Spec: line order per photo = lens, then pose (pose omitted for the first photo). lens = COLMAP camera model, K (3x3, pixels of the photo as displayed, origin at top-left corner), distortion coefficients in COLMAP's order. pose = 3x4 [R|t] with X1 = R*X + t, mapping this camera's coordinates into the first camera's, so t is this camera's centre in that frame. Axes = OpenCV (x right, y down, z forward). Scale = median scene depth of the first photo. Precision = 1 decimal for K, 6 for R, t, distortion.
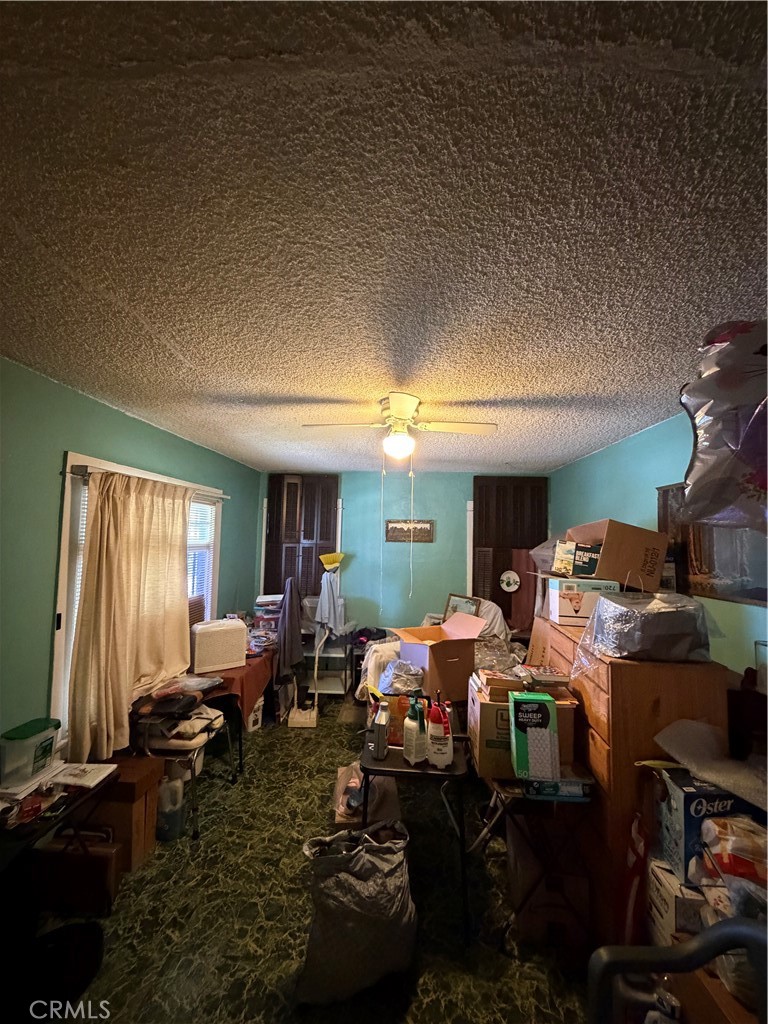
lens RADIAL K [[410.4, 0, 385.7], [0, 410.4, 509.5], [0, 0, 1]] dist [0.000427, -0.000079]
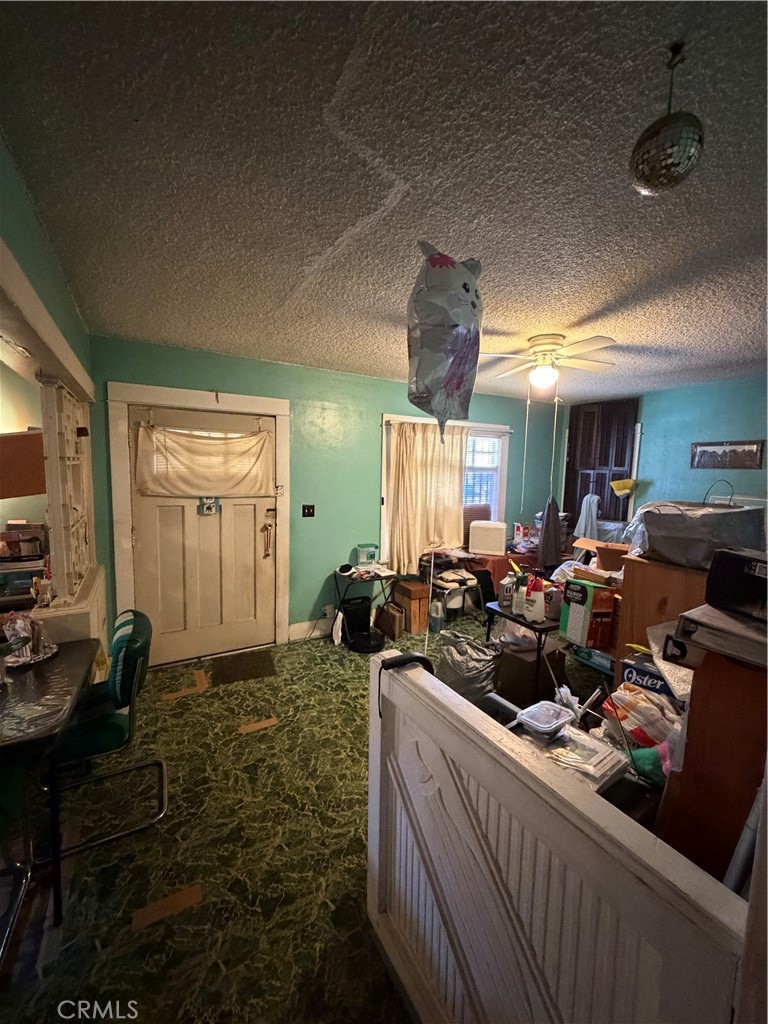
lens RADIAL K [[410.4, 0, 382.3], [0, 410.4, 511.2], [0, 0, 1]] dist [0.000427, -0.000079]
pose [[0.555055, 0.083186, -0.827644, 0.686135], [0.044878, 0.990543, 0.129656, 0.049017], [0.830602, -0.109109, 0.546072, -0.079345]]
